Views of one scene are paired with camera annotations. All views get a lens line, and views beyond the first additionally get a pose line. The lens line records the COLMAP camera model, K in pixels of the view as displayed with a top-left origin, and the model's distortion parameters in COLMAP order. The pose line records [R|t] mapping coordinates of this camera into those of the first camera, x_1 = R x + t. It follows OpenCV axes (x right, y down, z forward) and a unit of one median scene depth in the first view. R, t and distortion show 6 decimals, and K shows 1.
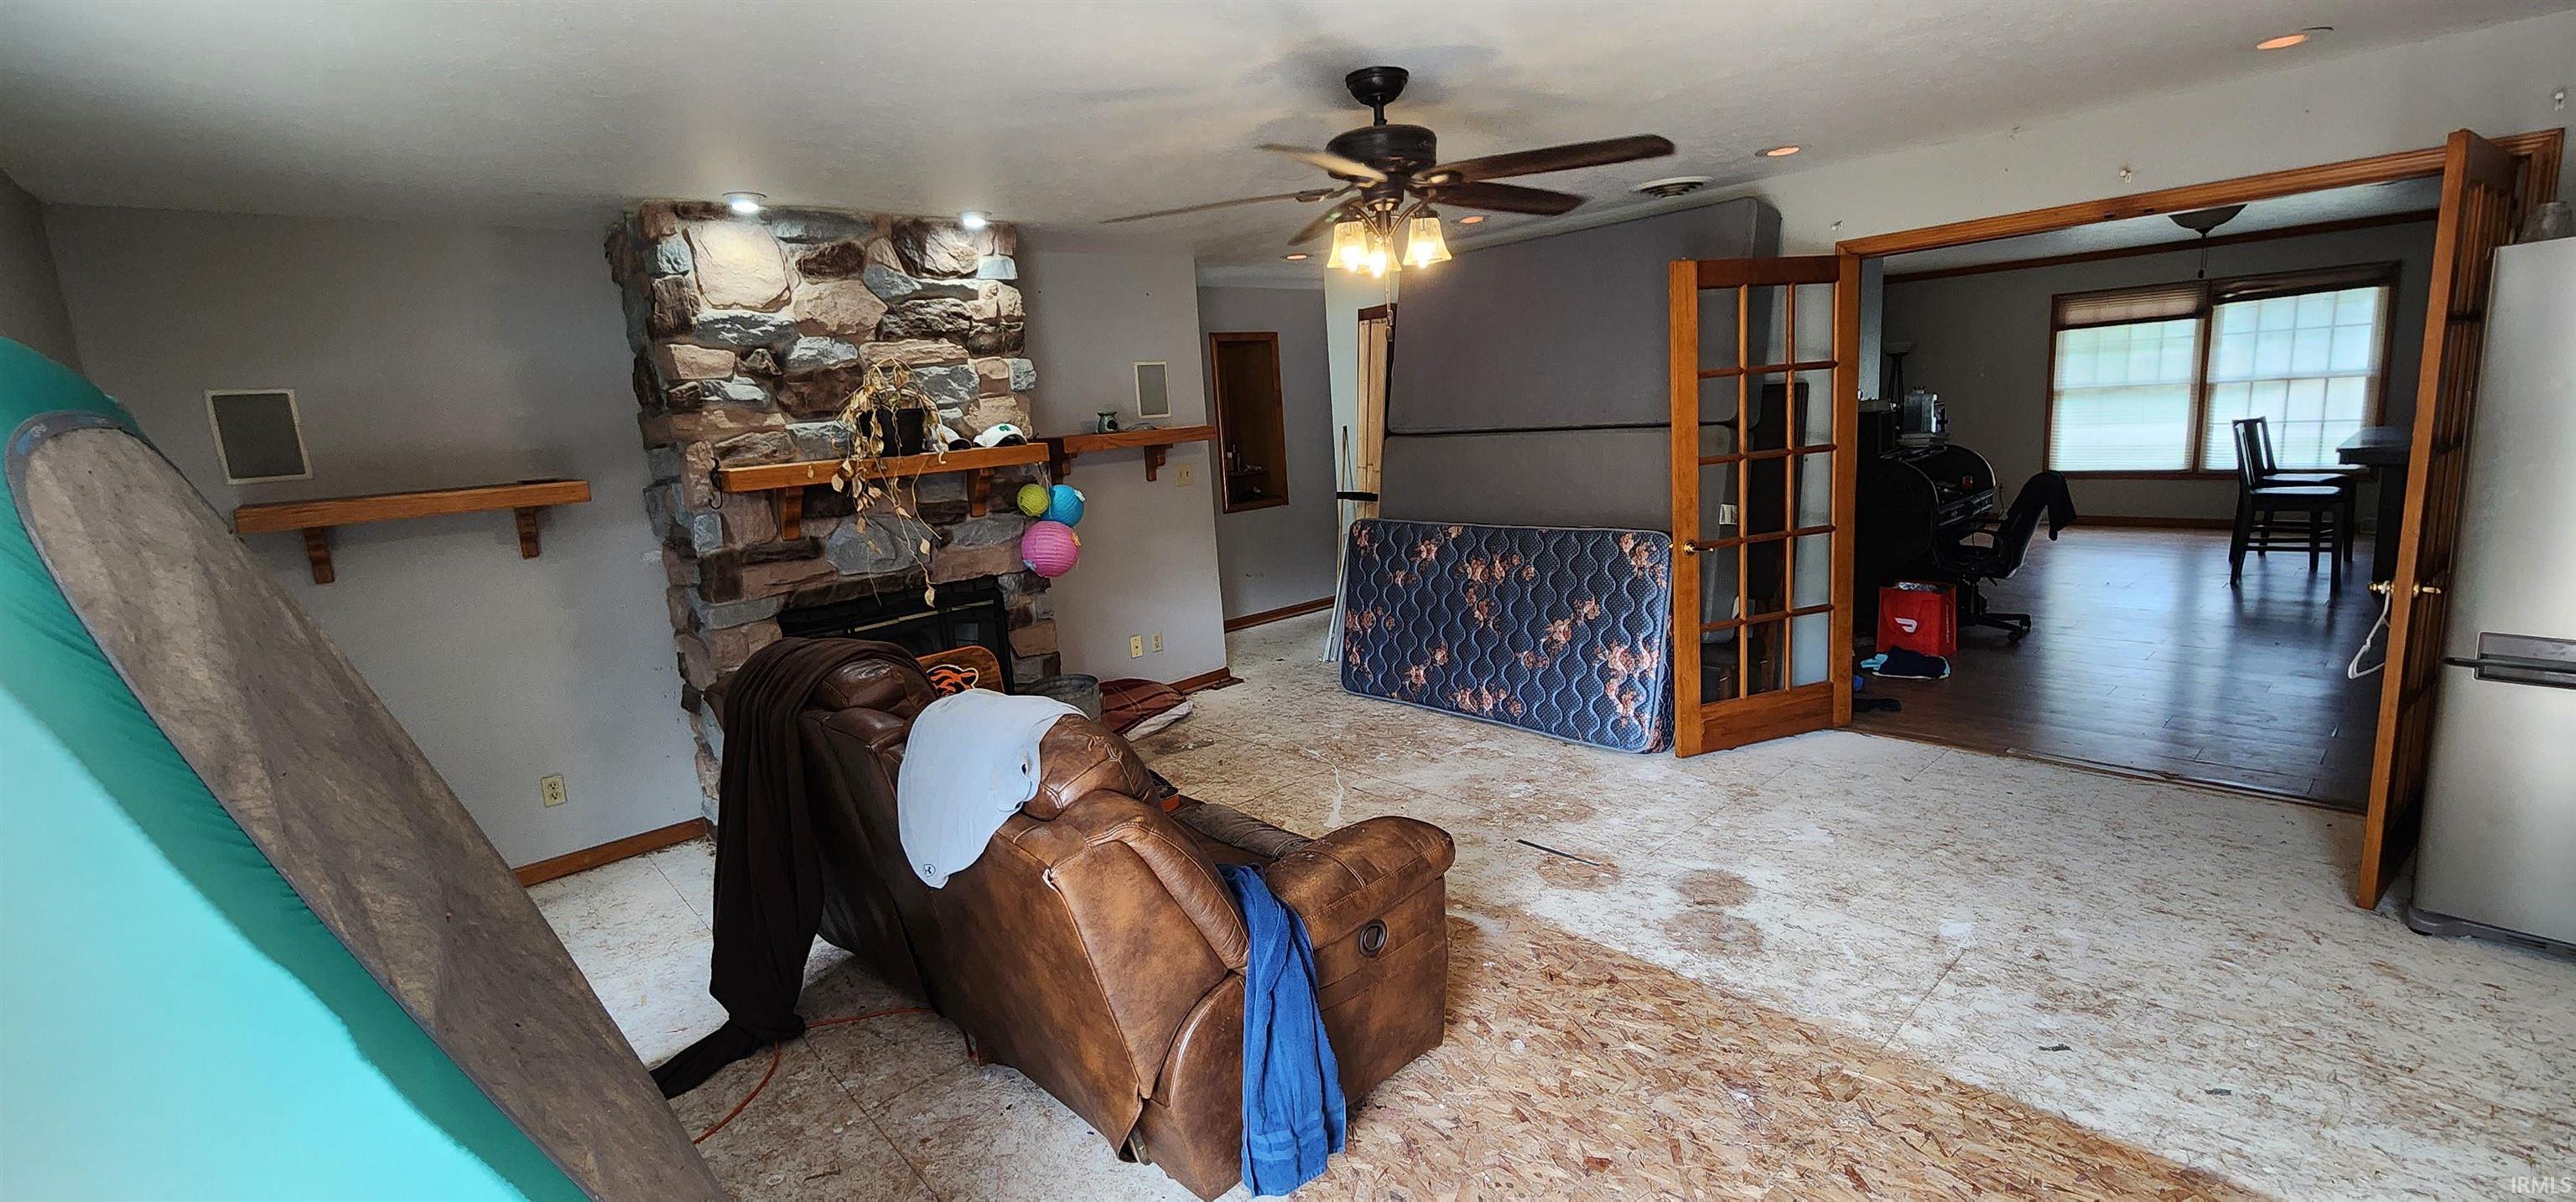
lens RADIAL K [[1063.1, 0, 1280.7], [0, 1063.1, 593.4], [0, 0, 1]] dist [0.001414, 0.000577]
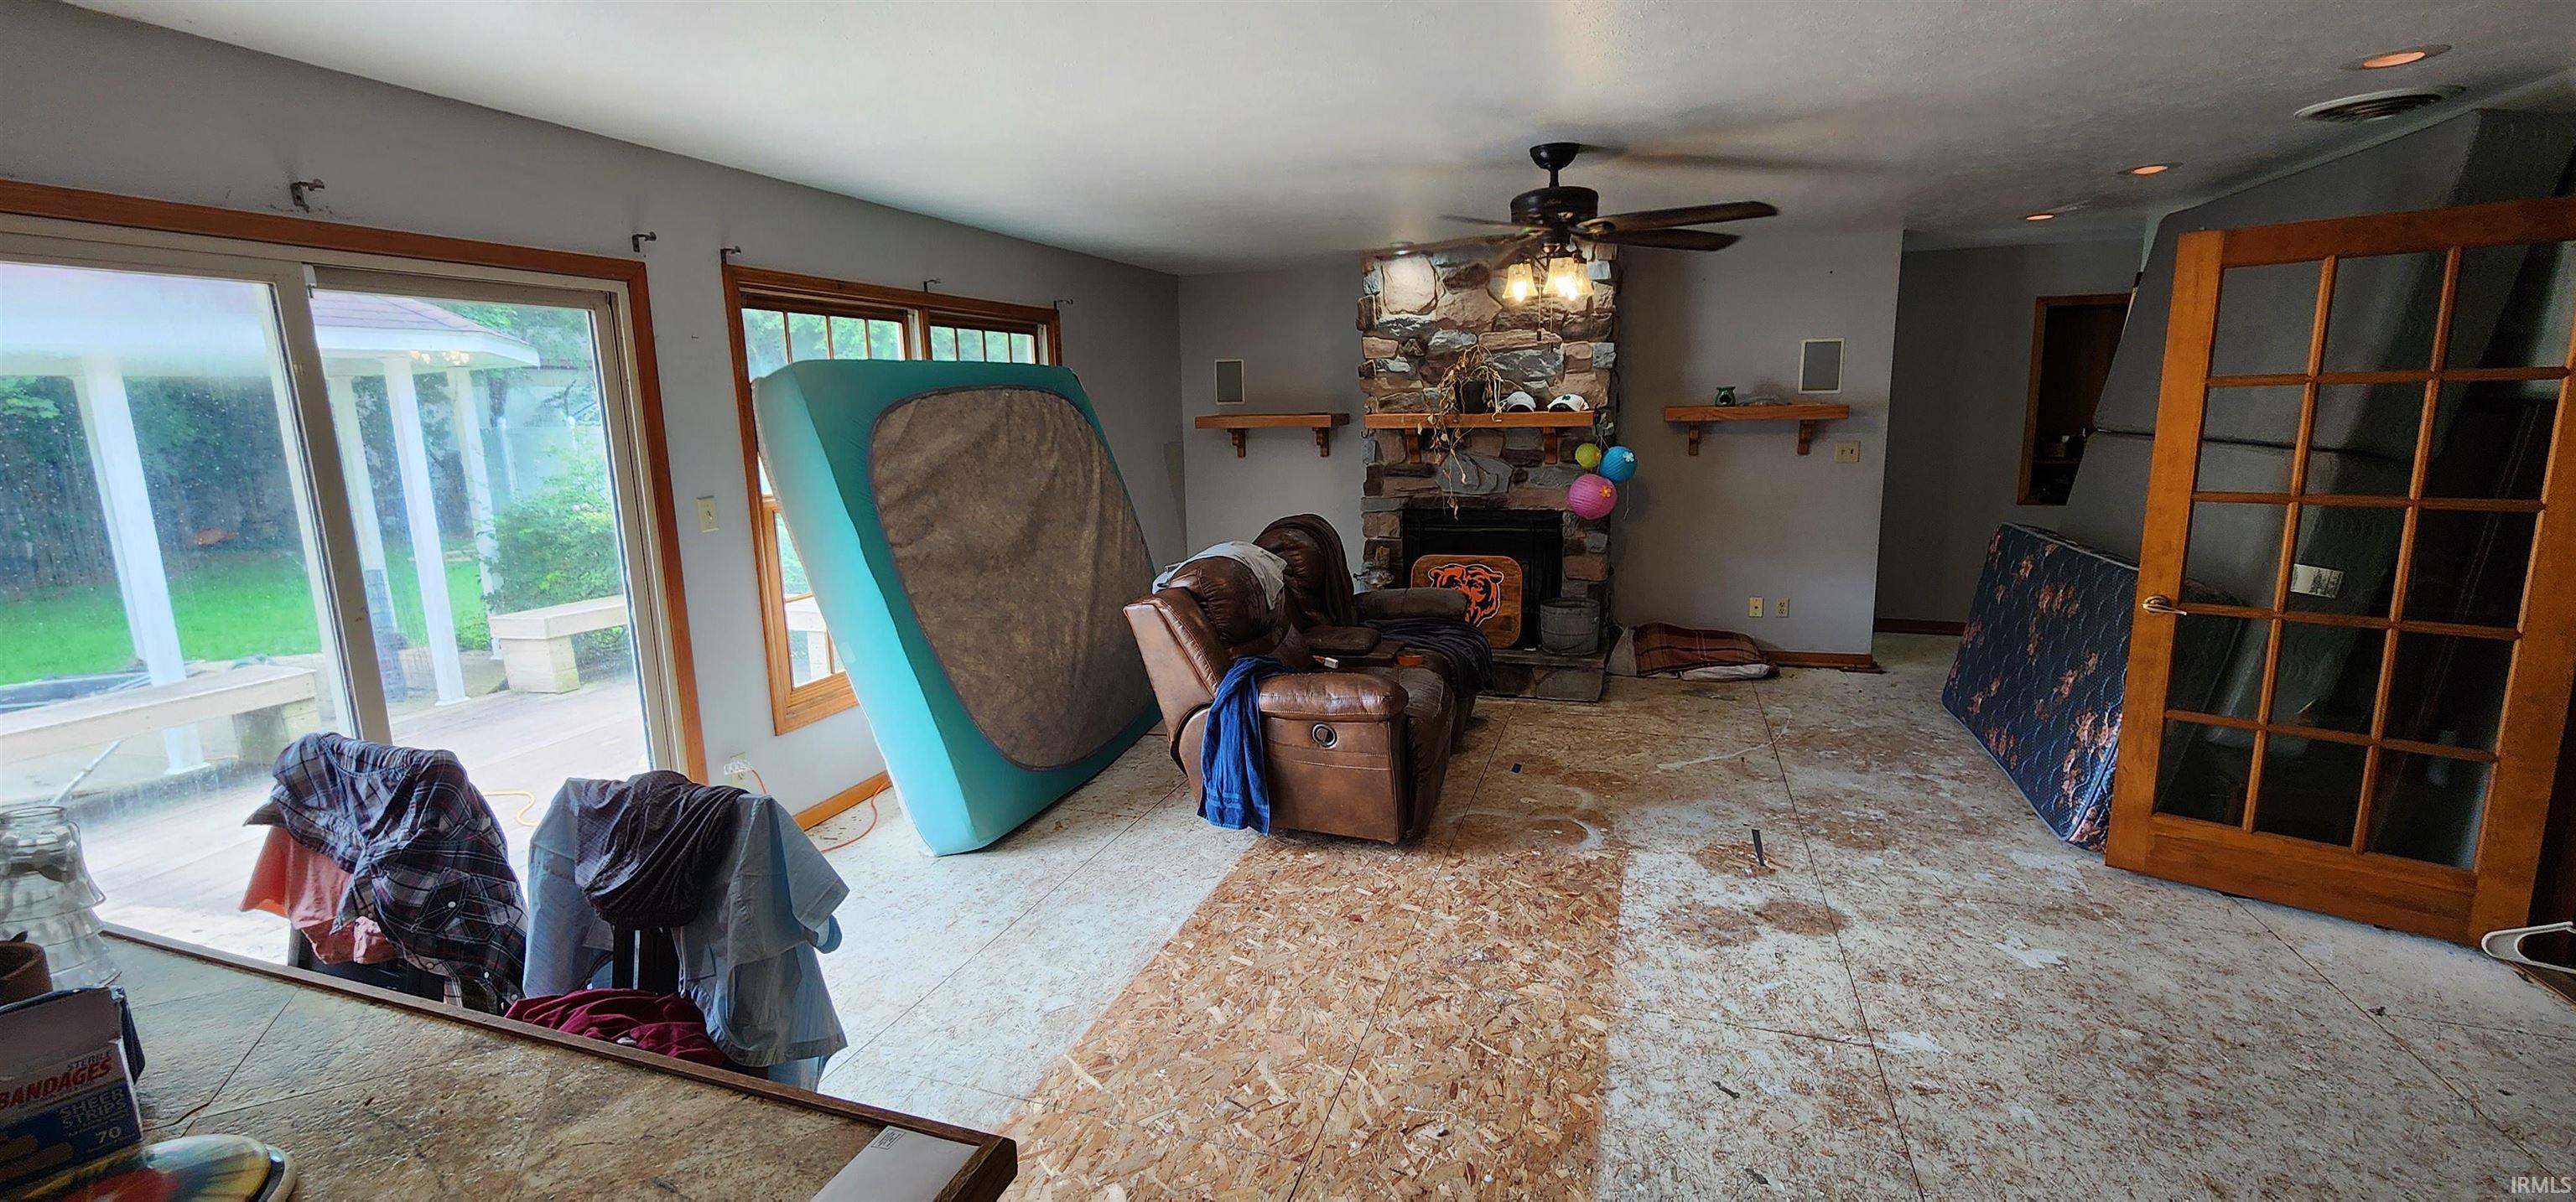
lens RADIAL K [[1063.1, 0, 1280.7], [0, 1063.1, 593.4], [0, 0, 1]] dist [0.001414, 0.000577]
pose [[0.485178, 0.214525, -0.847692, 0.794709], [-0.165671, 0.974432, 0.151776, -0.068479], [0.858578, 0.066800, 0.508313, 0.063547]]
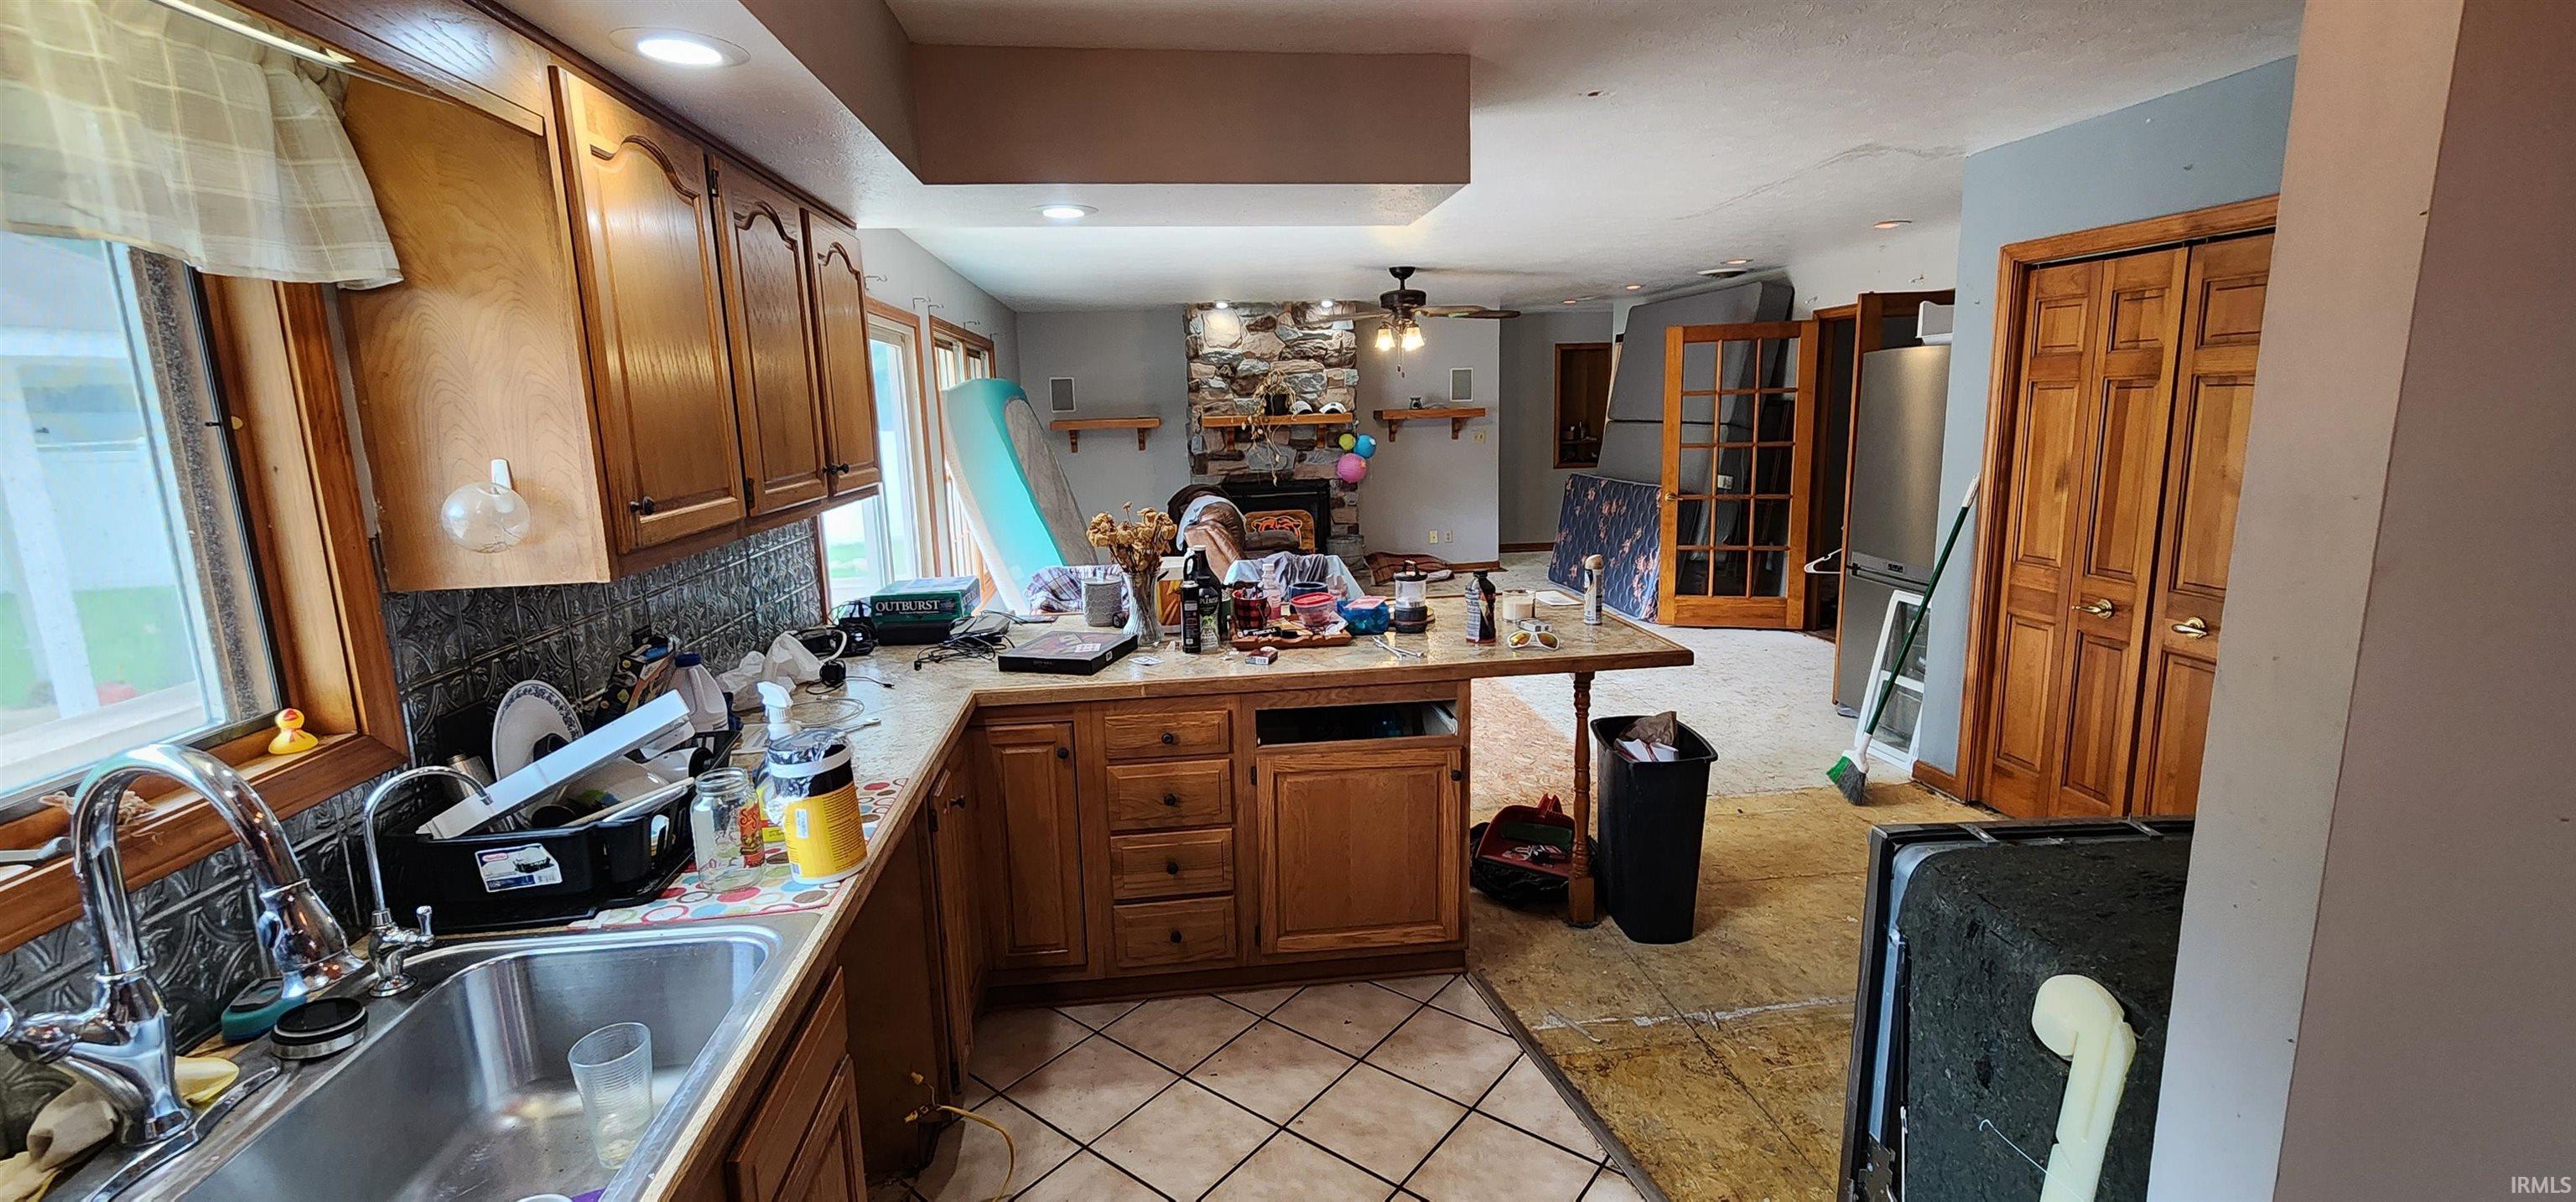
lens RADIAL K [[1069.8, 0, 1285.2], [0, 1069.8, 584.5], [0, 0, 1]] dist [-0.000563, 0.000046]
pose [[0.822735, 0.141992, -0.550405, 0.904975], [-0.128309, 0.989698, 0.063526, 0.069716], [0.553755, 0.018357, 0.832477, -0.791992]]
